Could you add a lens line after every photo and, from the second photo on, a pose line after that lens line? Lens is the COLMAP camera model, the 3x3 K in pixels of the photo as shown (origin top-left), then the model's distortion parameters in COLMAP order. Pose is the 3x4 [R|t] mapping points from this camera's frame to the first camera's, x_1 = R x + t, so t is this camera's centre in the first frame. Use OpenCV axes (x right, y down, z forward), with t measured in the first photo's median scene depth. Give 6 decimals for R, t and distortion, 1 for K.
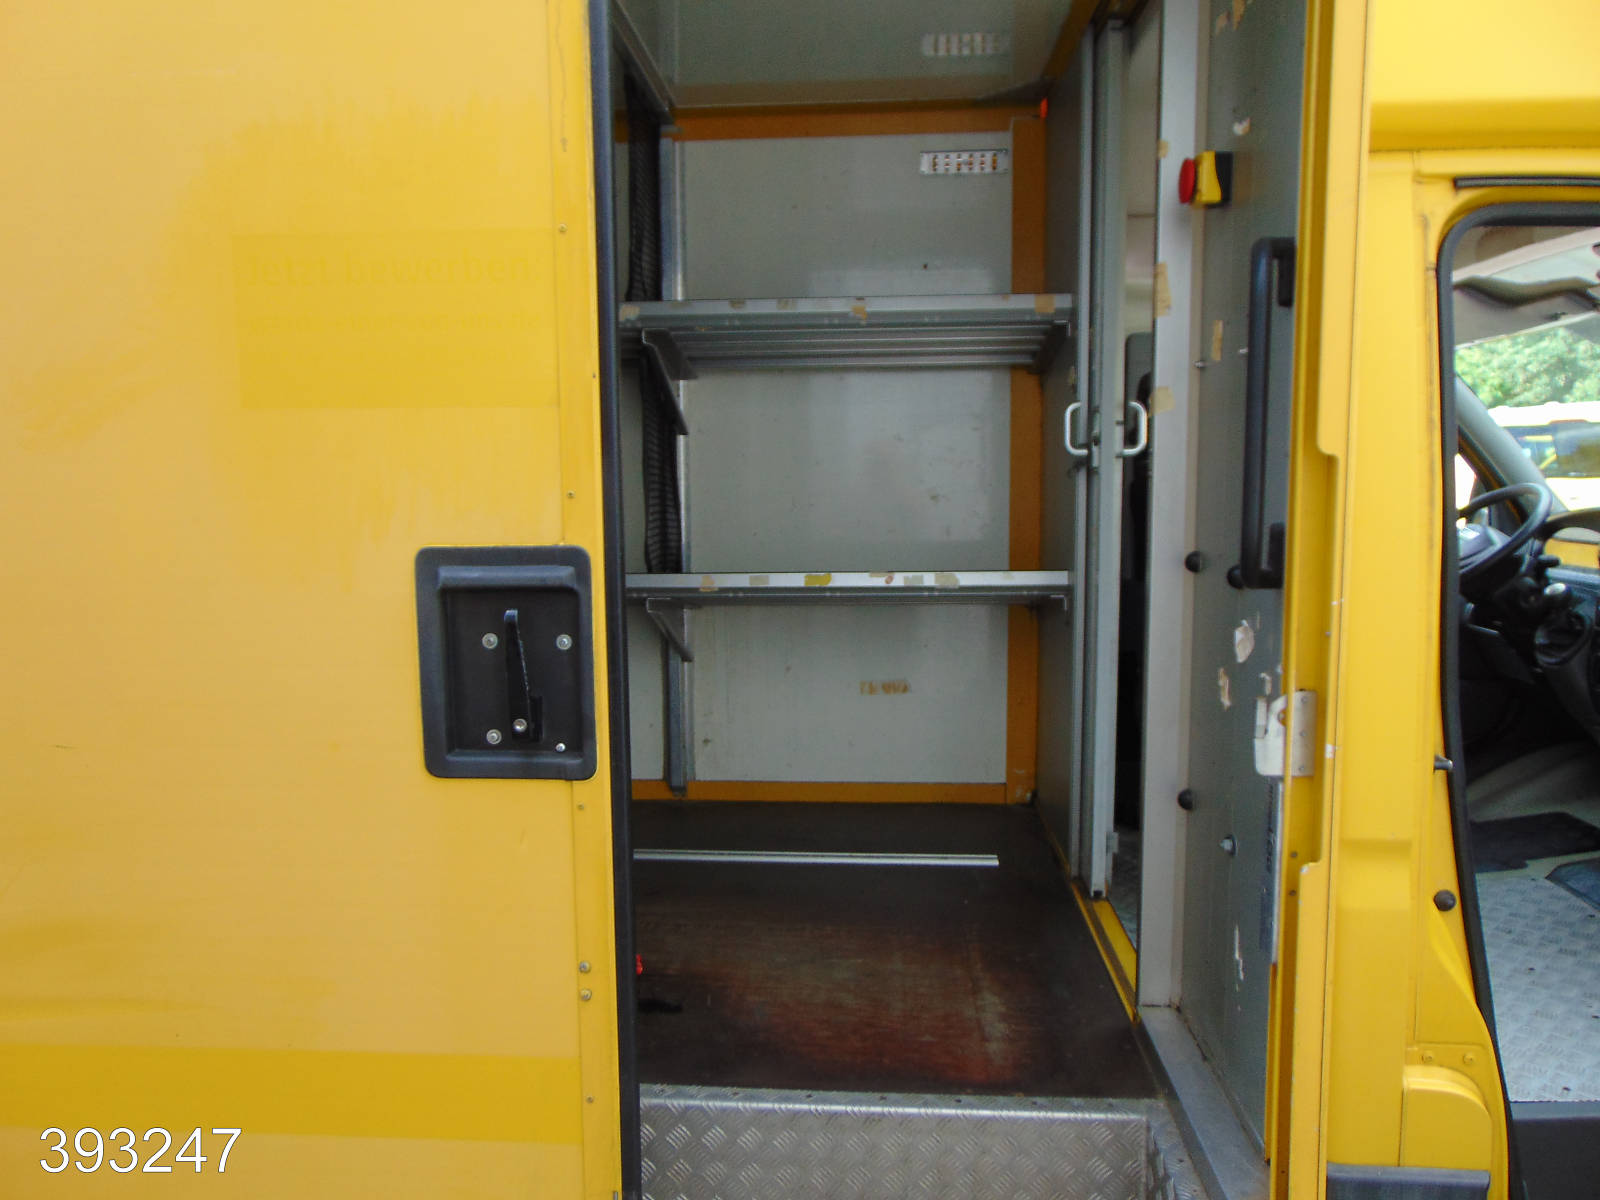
lens RADIAL K [[1163.4, 0, 797.0], [0, 1163.4, 599.6], [0, 0, 1]] dist [-0.013127, 0.009667]
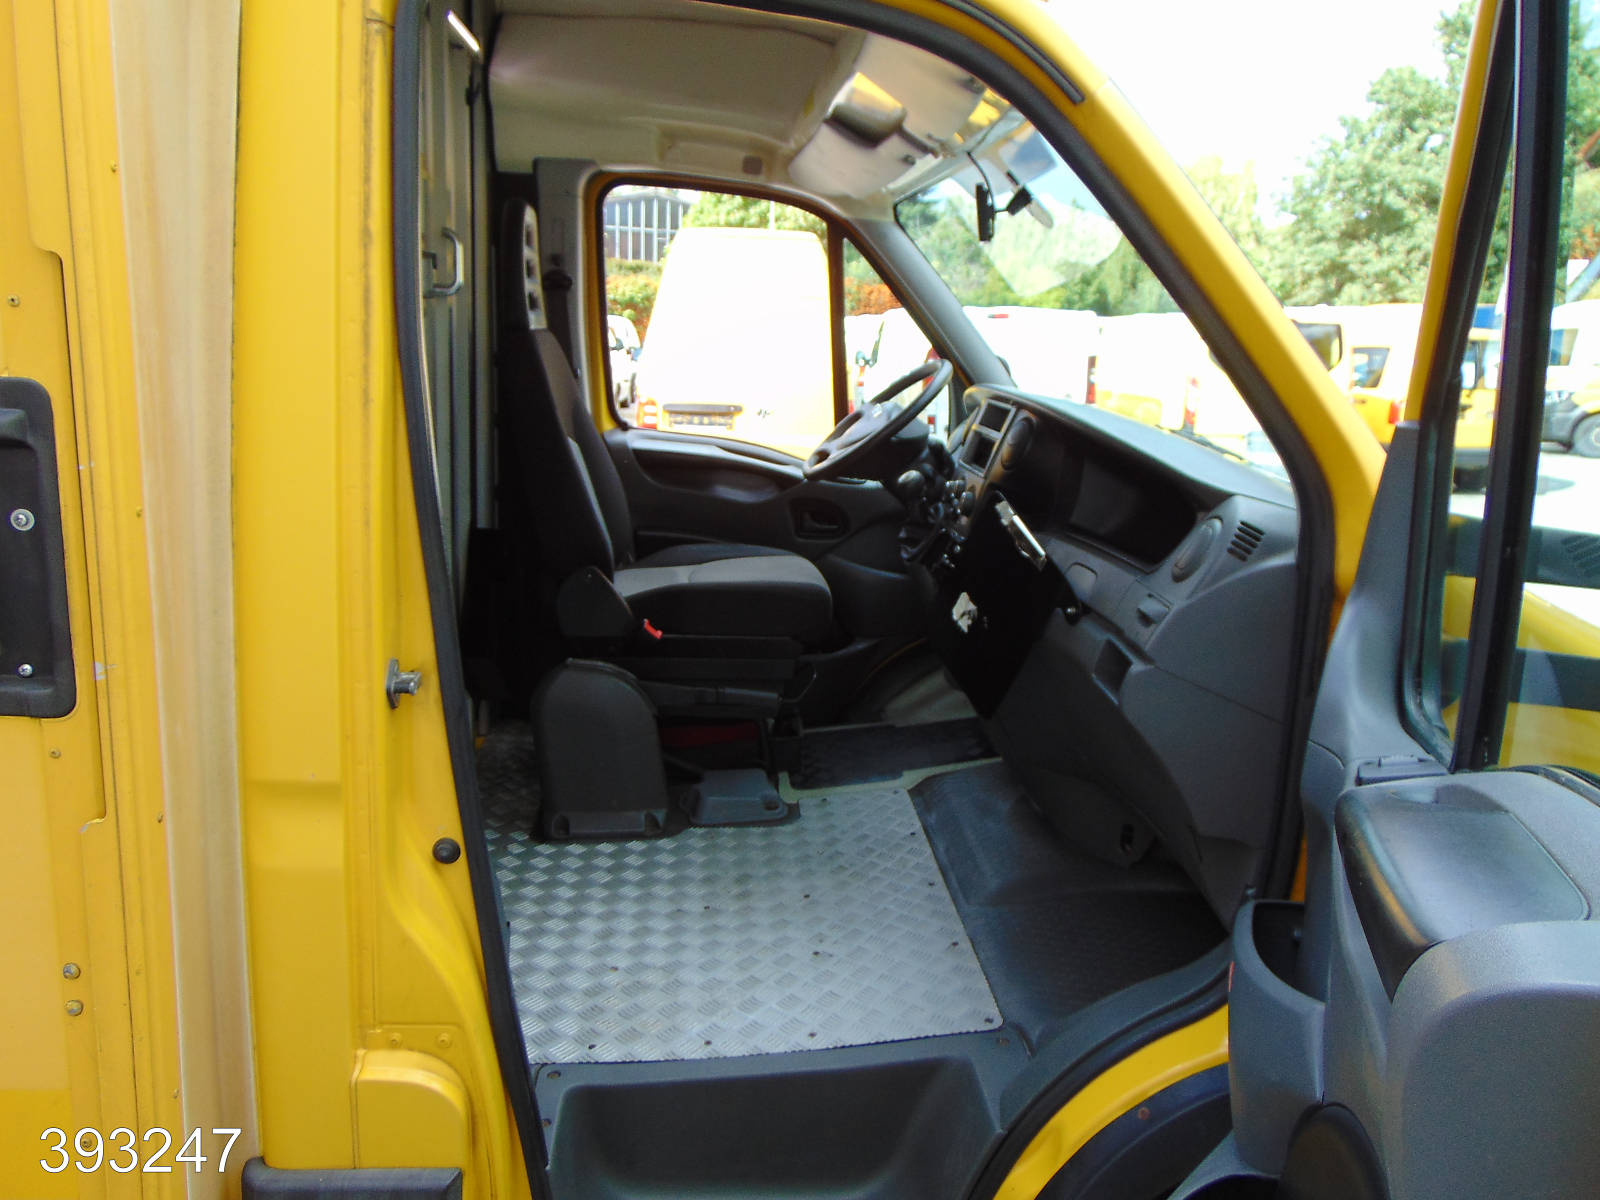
lens RADIAL K [[1163.4, 0, 805.3], [0, 1163.4, 602.5], [0, 0, 1]] dist [-0.013127, 0.009667]
pose [[0.989841, 0.021228, 0.140582, 0.432473], [-0.036635, 0.993484, 0.107928, -0.006445], [-0.137375, -0.111982, 0.984169, 0.115518]]
